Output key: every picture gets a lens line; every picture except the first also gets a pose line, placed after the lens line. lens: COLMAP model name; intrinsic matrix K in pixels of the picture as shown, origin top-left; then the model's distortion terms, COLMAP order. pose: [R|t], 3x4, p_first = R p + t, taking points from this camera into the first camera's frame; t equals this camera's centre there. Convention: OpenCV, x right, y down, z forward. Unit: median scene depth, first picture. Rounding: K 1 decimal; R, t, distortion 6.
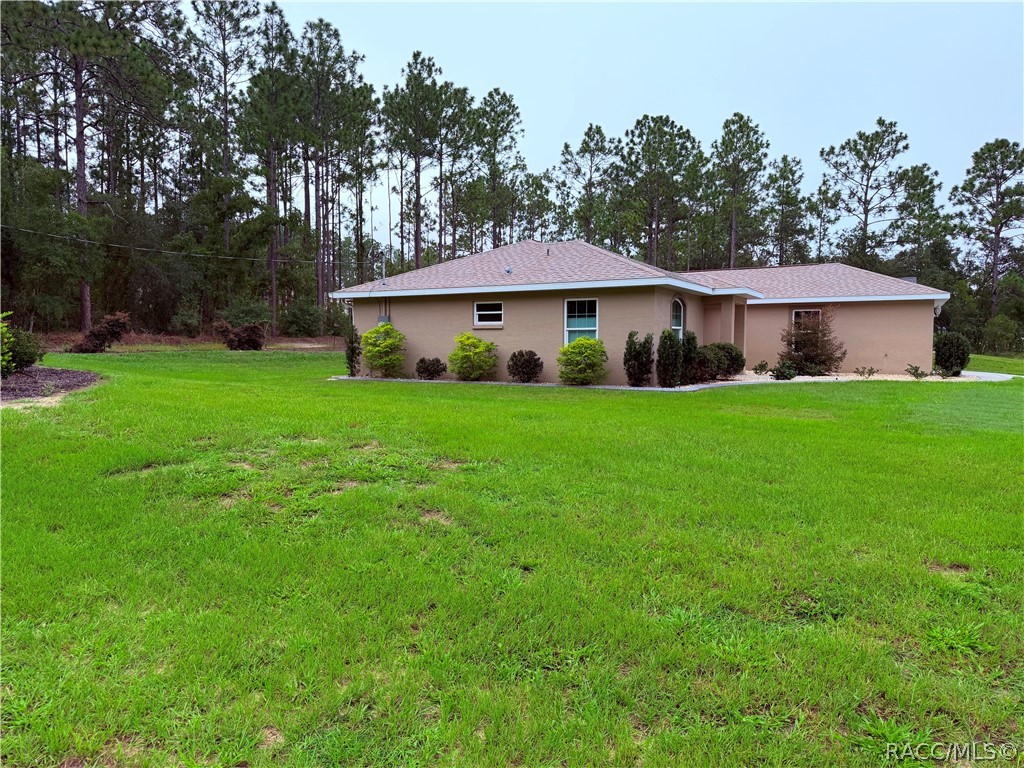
lens RADIAL K [[725.1, 0, 508.6], [0, 725.1, 389.7], [0, 0, 1]] dist [0.056603, -0.066423]
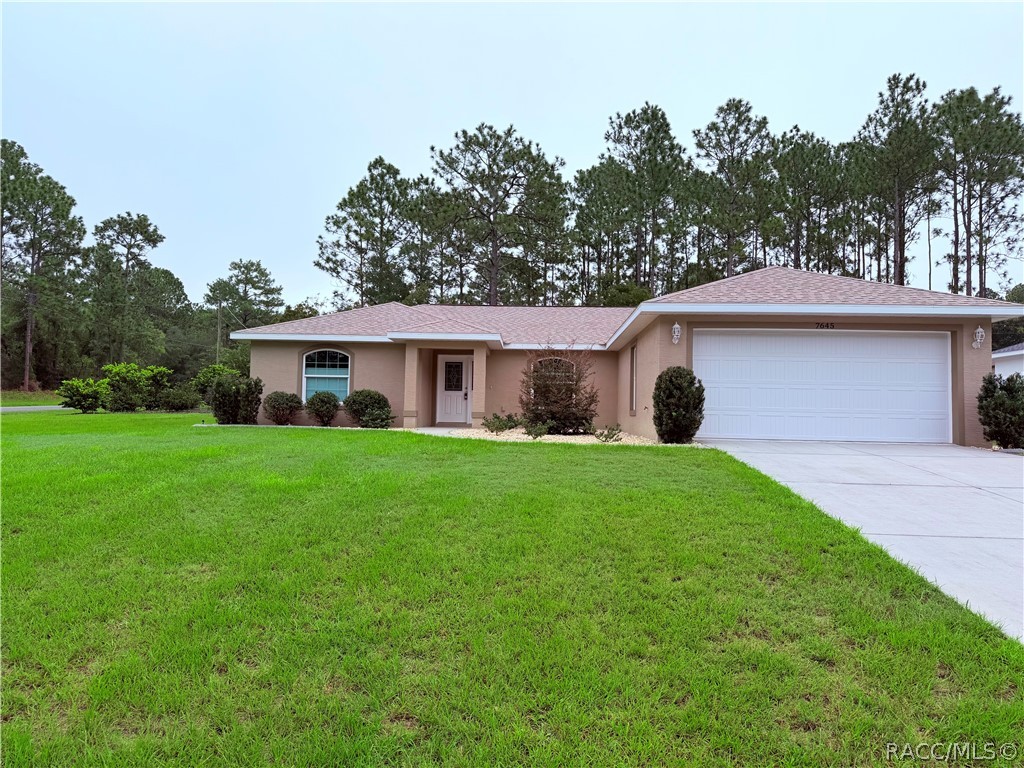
lens RADIAL K [[725.1, 0, 515.5], [0, 725.1, 383.7], [0, 0, 1]] dist [0.056603, -0.066423]
pose [[0.431804, -0.033665, -0.901339, 0.440452], [-0.077921, 0.994175, -0.074462, -0.005239], [0.898596, 0.102386, 0.426665, 0.269030]]
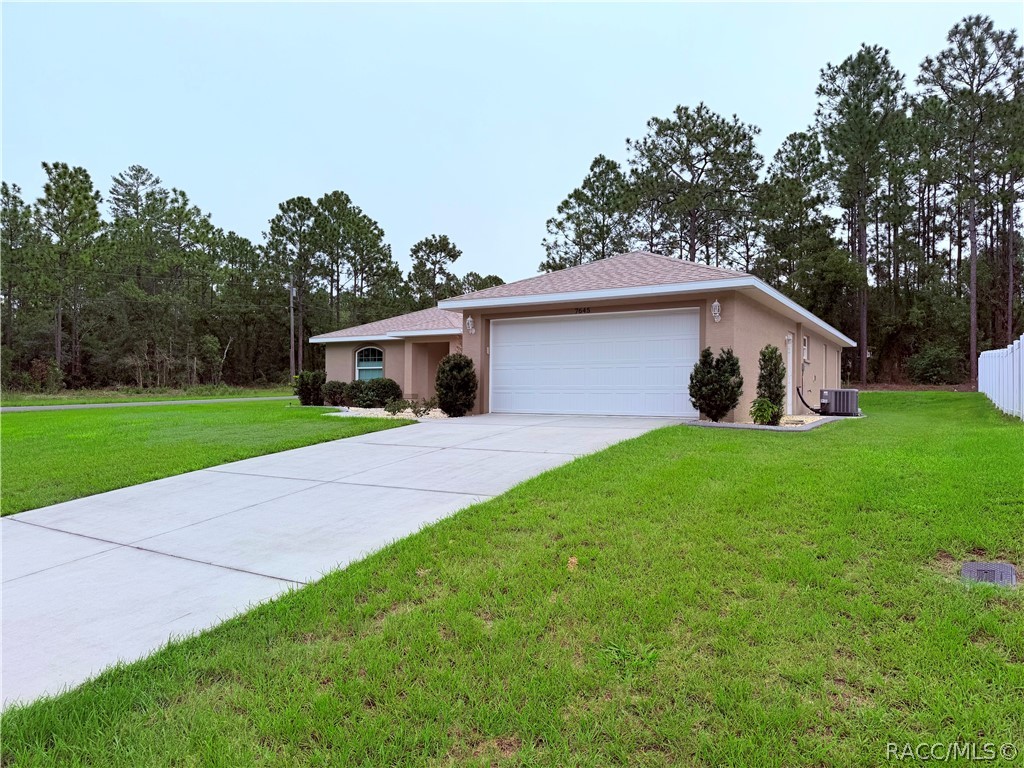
lens RADIAL K [[725.1, 0, 528.2], [0, 725.1, 411.0], [0, 0, 1]] dist [0.056603, -0.066423]
pose [[-0.049741, 0.017331, -0.998612, 0.535350], [-0.073130, 0.997102, 0.020948, -0.018069], [0.996081, 0.074071, -0.048329, 0.463084]]
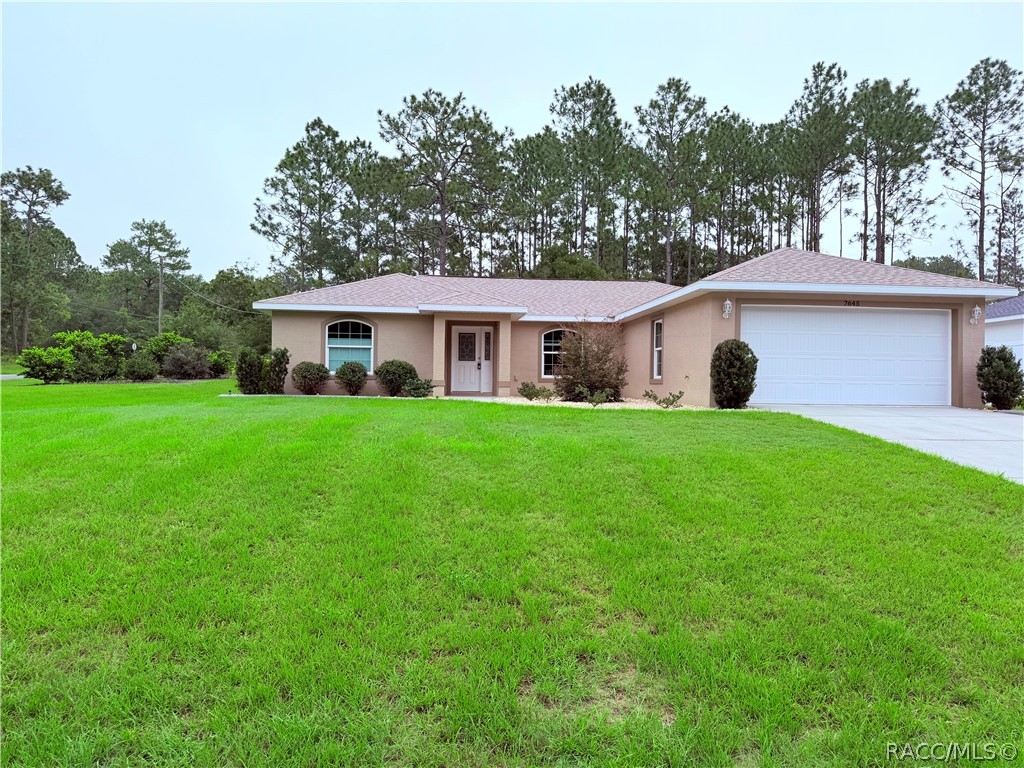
lens RADIAL K [[725.1, 0, 515.7], [0, 725.1, 383.4], [0, 0, 1]] dist [0.056603, -0.066423]
pose [[0.554535, 0.003173, -0.832154, 0.425054], [-0.066865, 0.996929, -0.040756, -0.000693], [0.829470, 0.078242, 0.553044, 0.207299]]
